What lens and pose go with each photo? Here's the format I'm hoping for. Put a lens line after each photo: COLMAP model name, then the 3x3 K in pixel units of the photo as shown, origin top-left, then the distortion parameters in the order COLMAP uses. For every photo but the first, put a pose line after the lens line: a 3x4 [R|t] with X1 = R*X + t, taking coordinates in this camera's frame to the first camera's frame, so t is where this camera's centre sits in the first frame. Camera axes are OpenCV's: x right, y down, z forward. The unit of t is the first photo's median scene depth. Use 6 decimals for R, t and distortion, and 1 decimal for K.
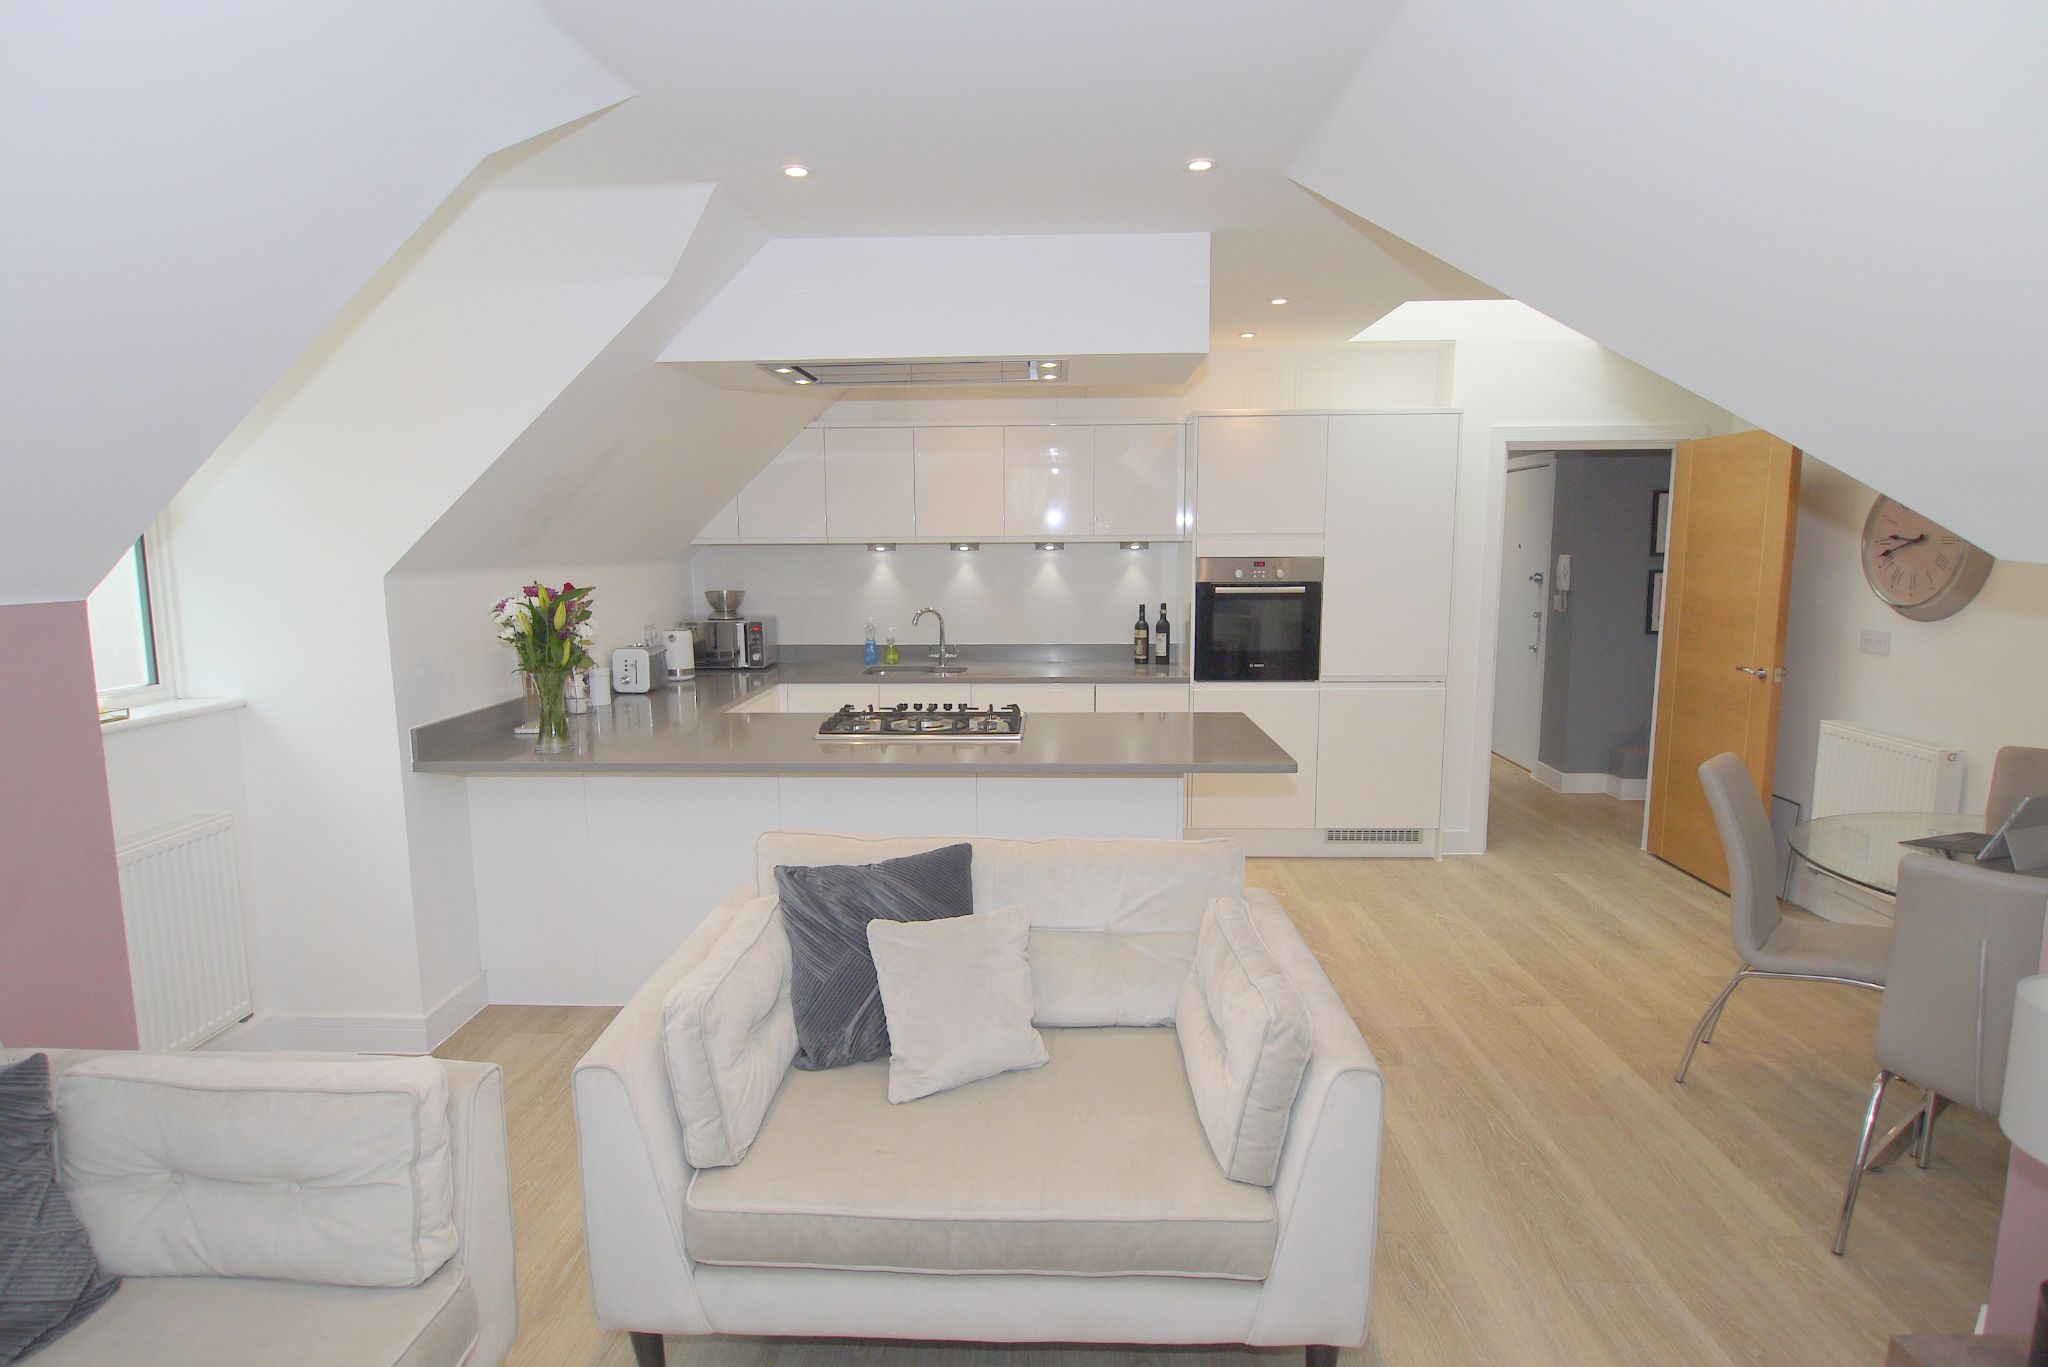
lens RADIAL K [[1087.7, 0, 1024.0], [0, 1087.7, 683.5], [0, 0, 1]] dist [-0.001053, -0.000993]
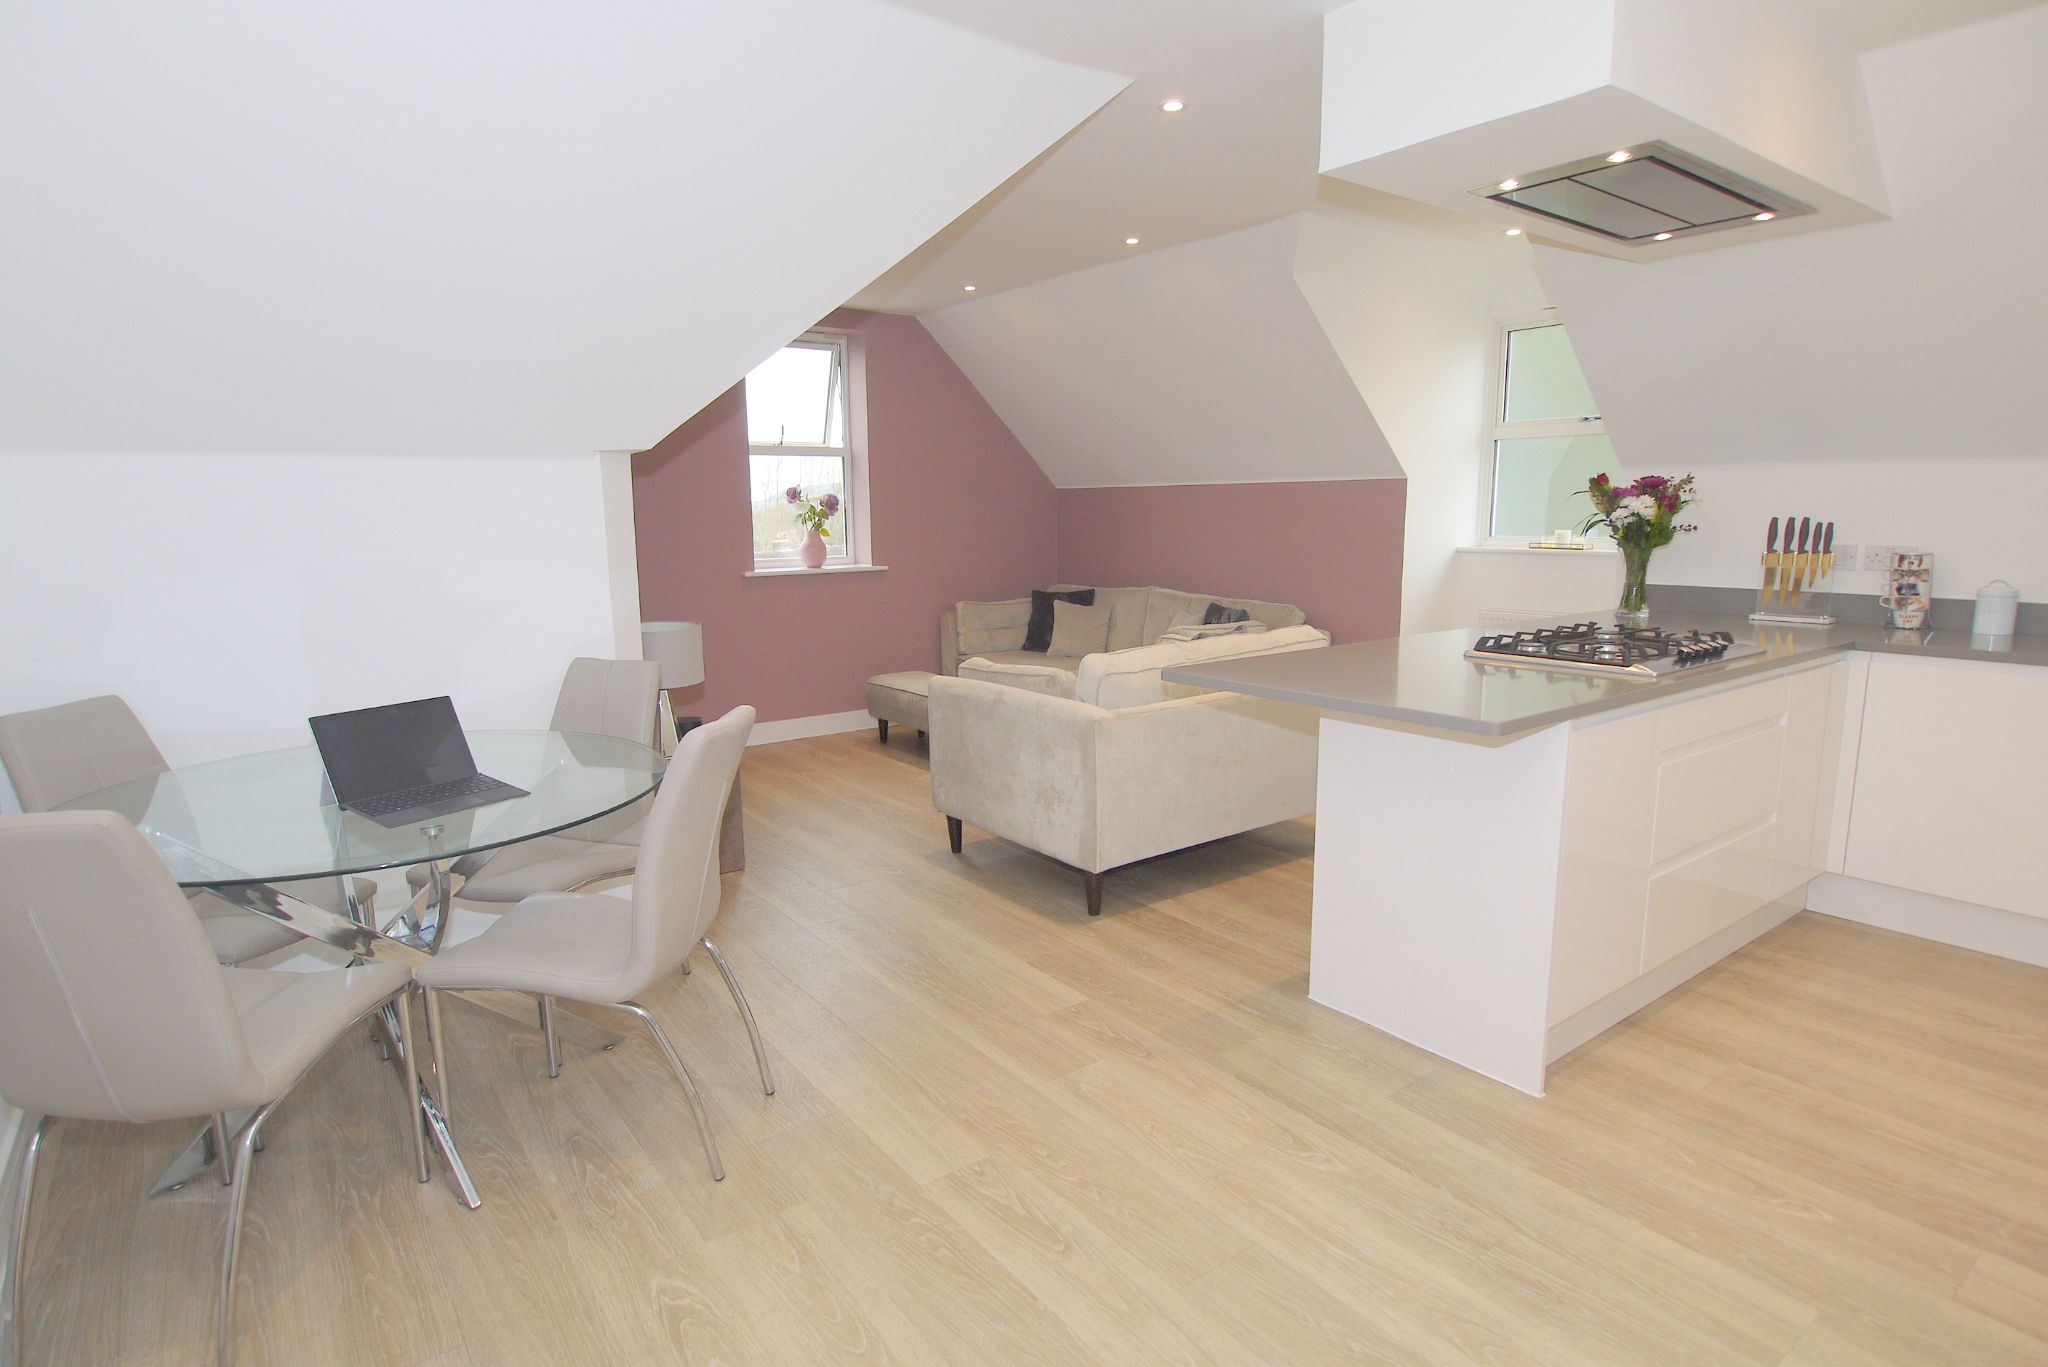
lens RADIAL K [[1087.7, 0, 1024.0], [0, 1087.7, 683.5], [0, 0, 1]] dist [-0.001053, -0.000993]
pose [[-0.778056, 0.108991, -0.618668, 0.796477], [-0.073398, 0.962316, 0.261839, -0.127136], [0.623892, 0.249135, -0.740736, 1.417832]]
